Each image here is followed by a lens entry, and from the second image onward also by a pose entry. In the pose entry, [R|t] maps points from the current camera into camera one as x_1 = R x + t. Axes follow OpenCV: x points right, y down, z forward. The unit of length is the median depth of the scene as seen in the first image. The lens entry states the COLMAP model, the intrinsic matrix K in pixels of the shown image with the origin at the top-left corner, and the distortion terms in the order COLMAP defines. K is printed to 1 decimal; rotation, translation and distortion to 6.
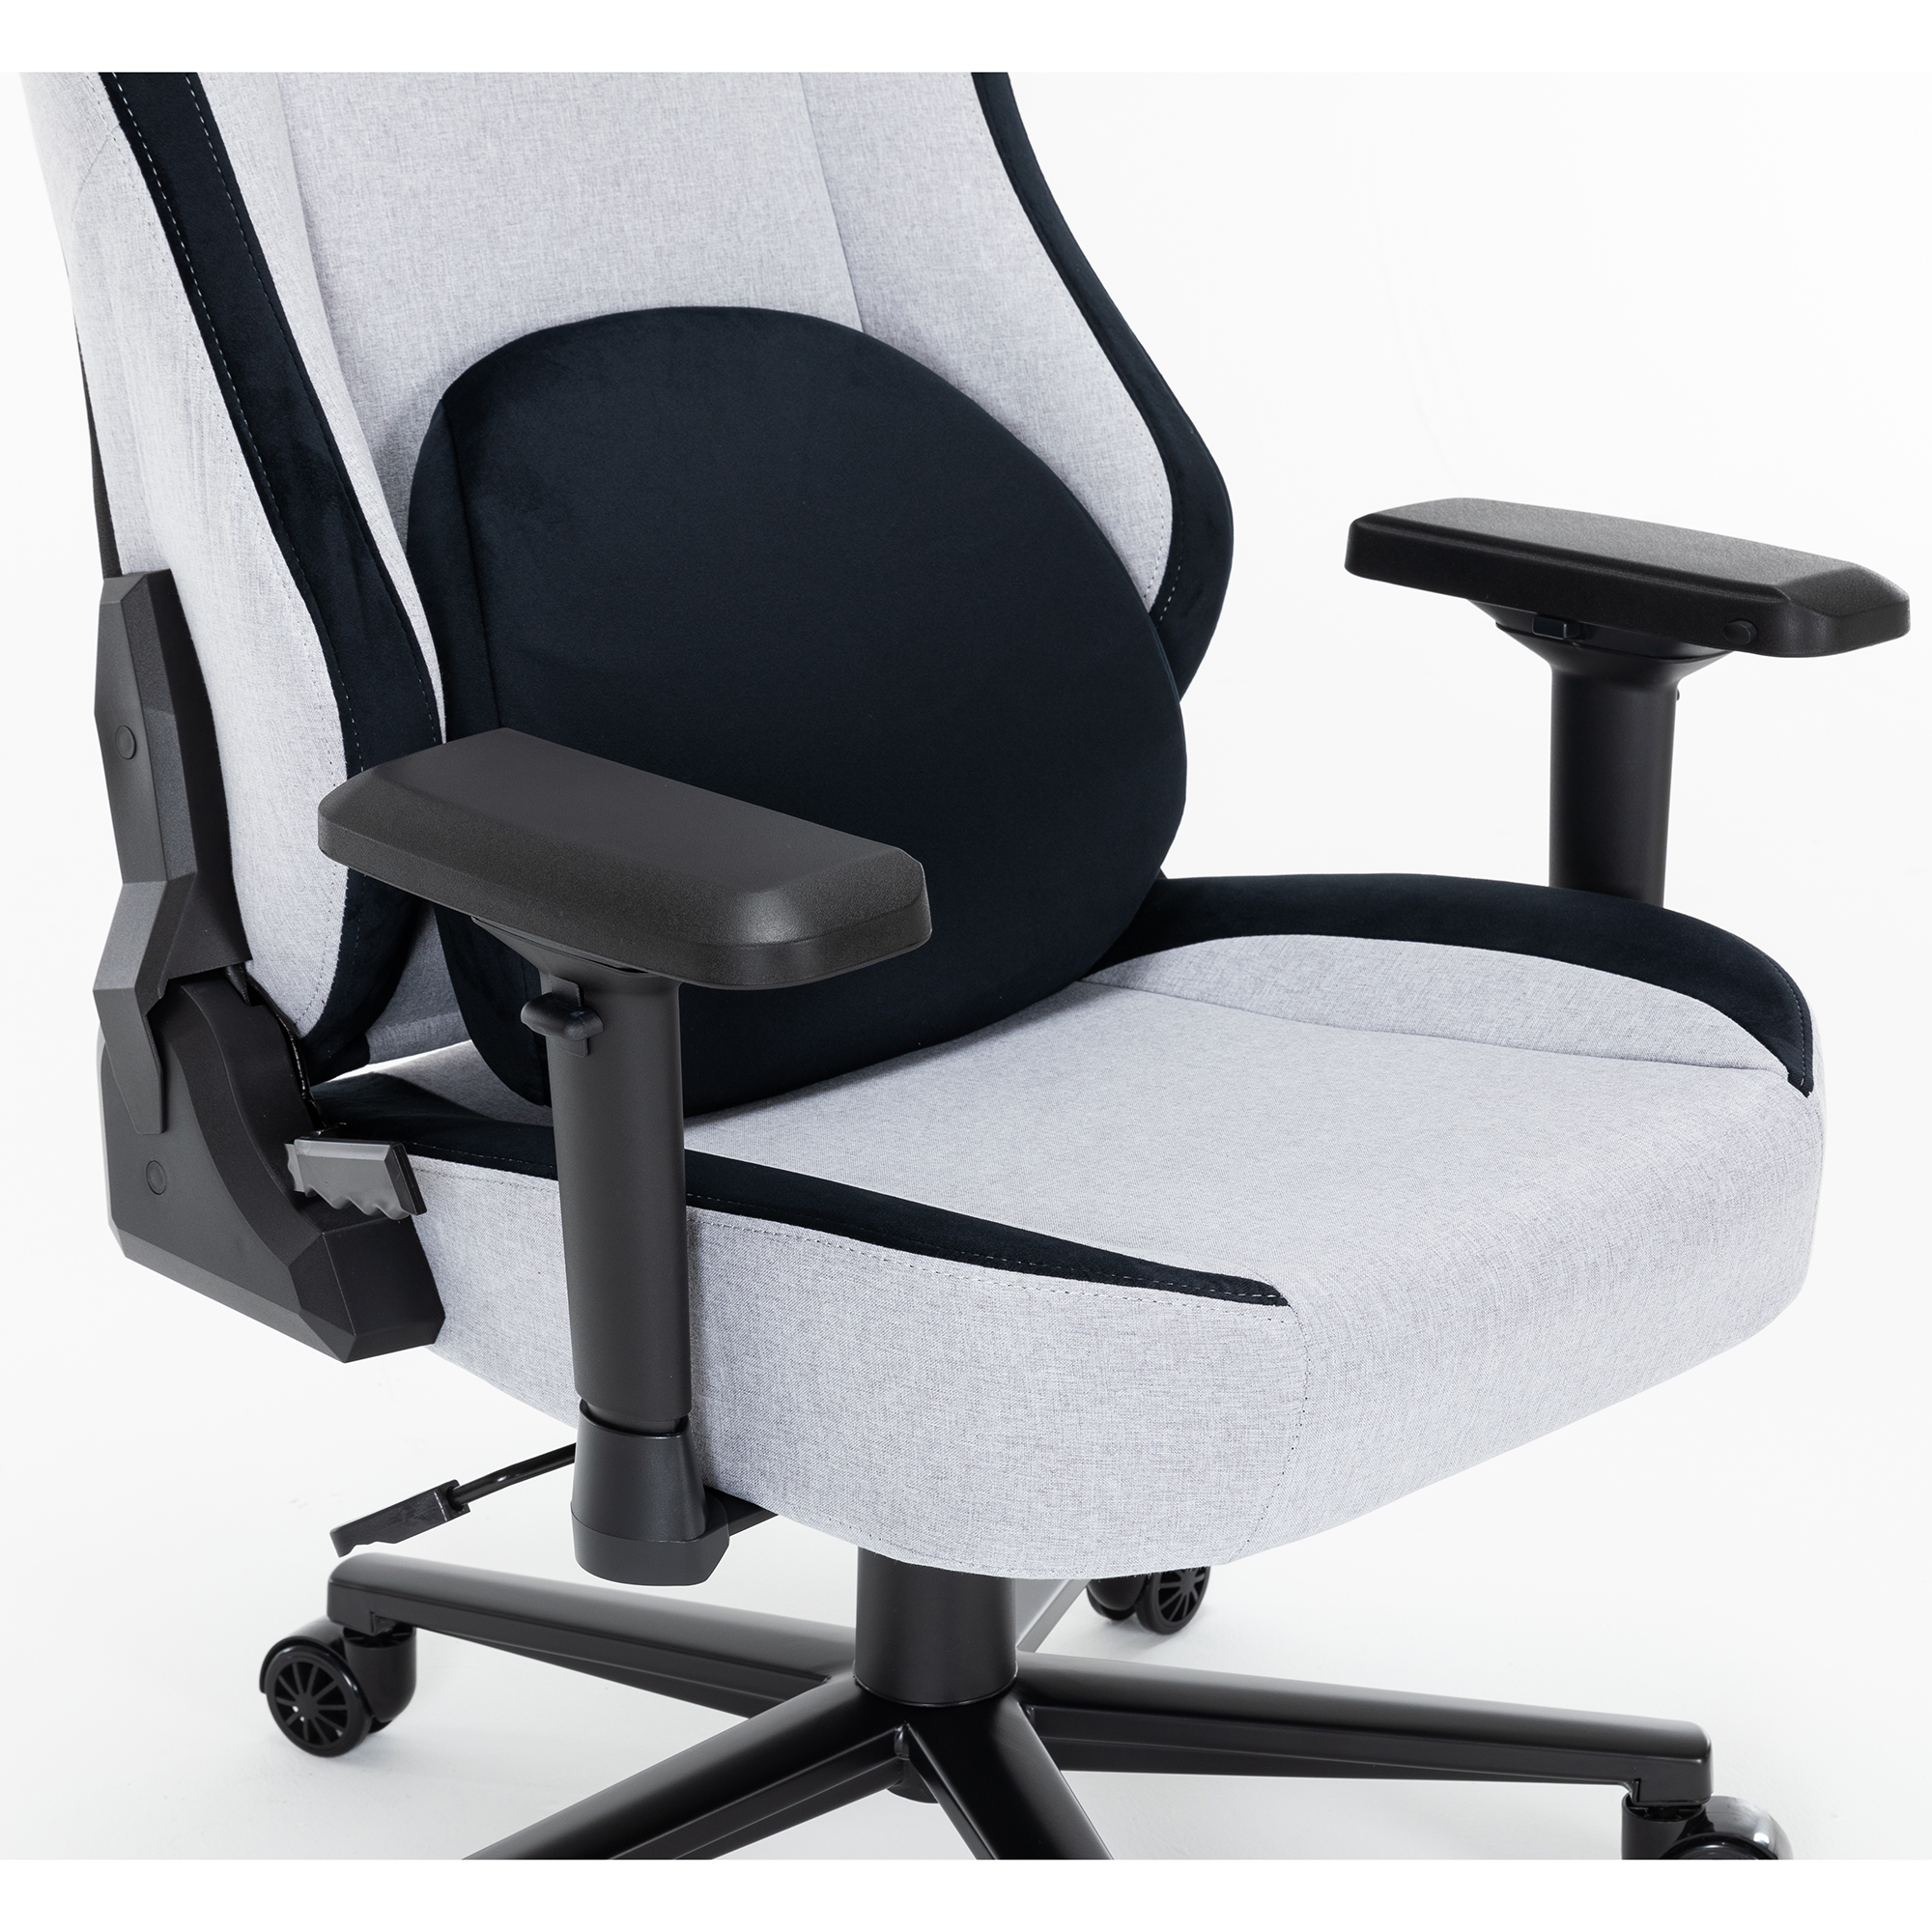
lens RADIAL K [[4747.3, 0, 923.6], [0, 4747.3, 1020.4], [0, 0, 1]] dist [-0.086229, 0.466696]
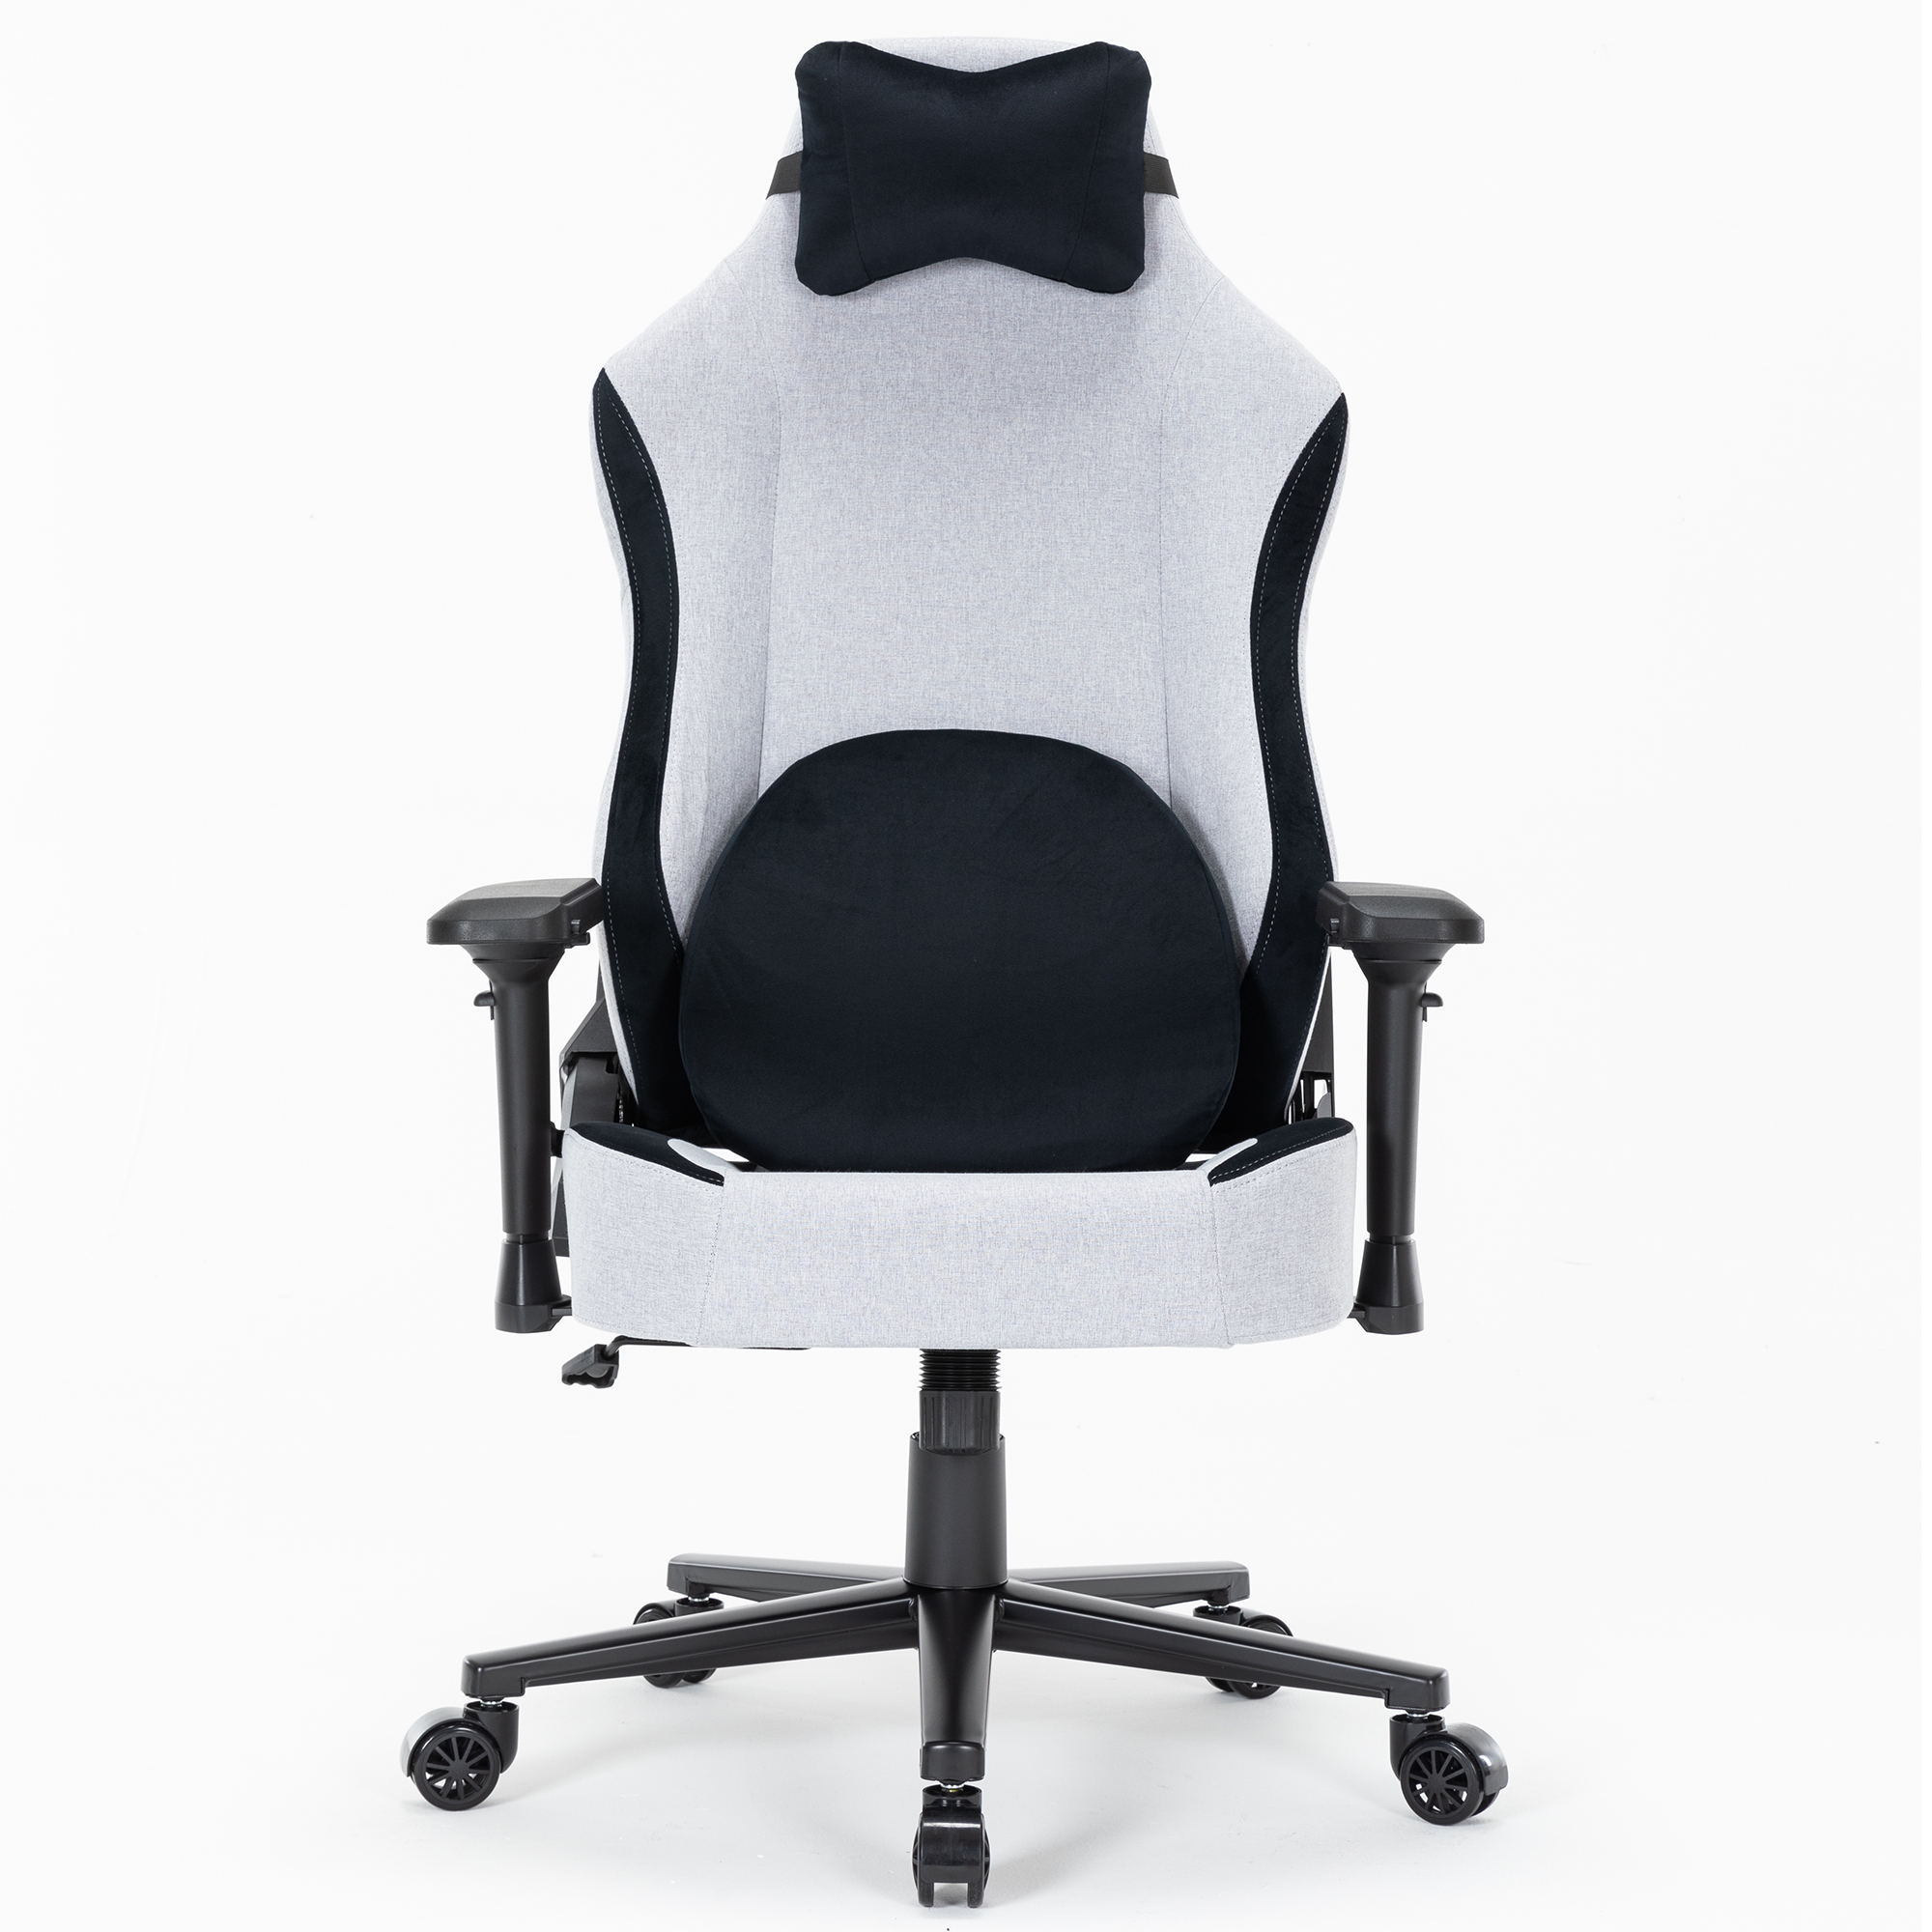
lens RADIAL K [[4890.1, 0, 1012.9], [0, 4890.1, 1210.2], [0, 0, 1]] dist [-0.166483, 0.115185]
pose [[0.722129, 0.095311, -0.685161, 1.174933], [-0.234597, 0.965509, -0.112946, 0.208934], [0.650764, 0.242299, 0.719582, -0.188424]]
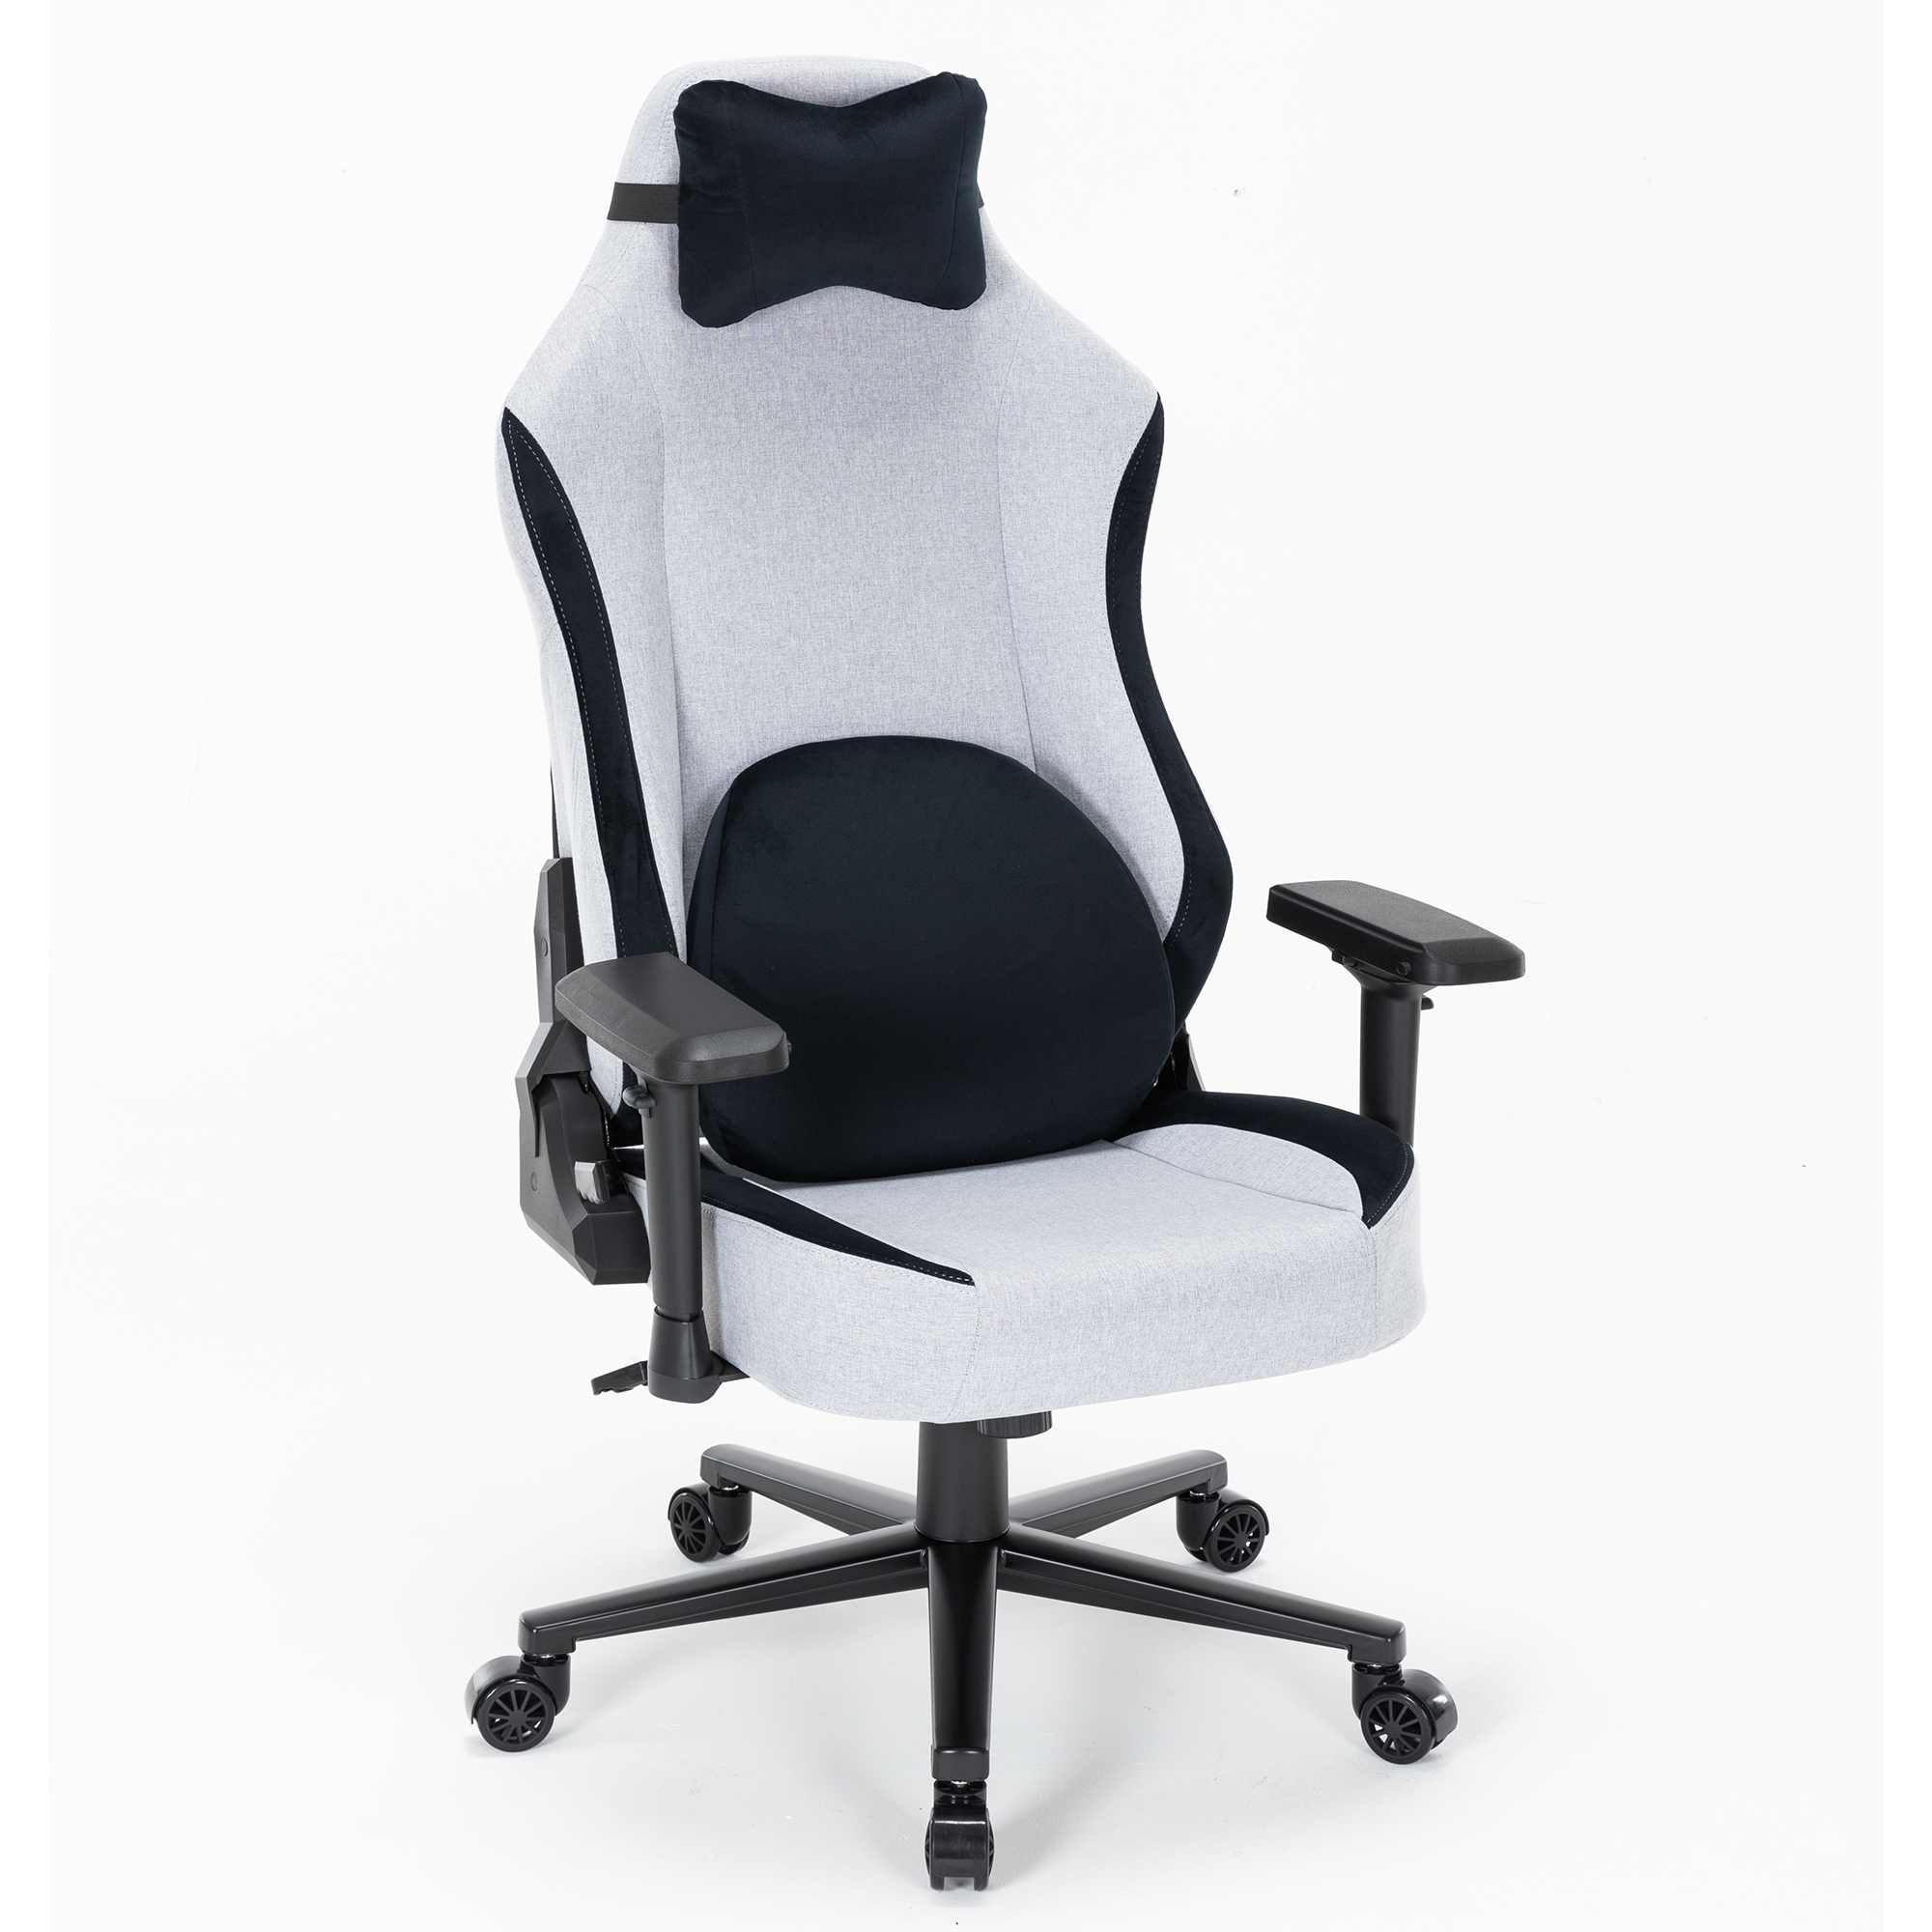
lens RADIAL K [[4747.3, 0, 923.6], [0, 4747.3, 1020.4], [0, 0, 1]] dist [-0.086229, 0.466696]
pose [[0.940223, 0.094320, -0.327239, 0.569460], [-0.115839, 0.992162, -0.046858, 0.038962], [0.320254, 0.081964, 0.943779, -0.691946]]
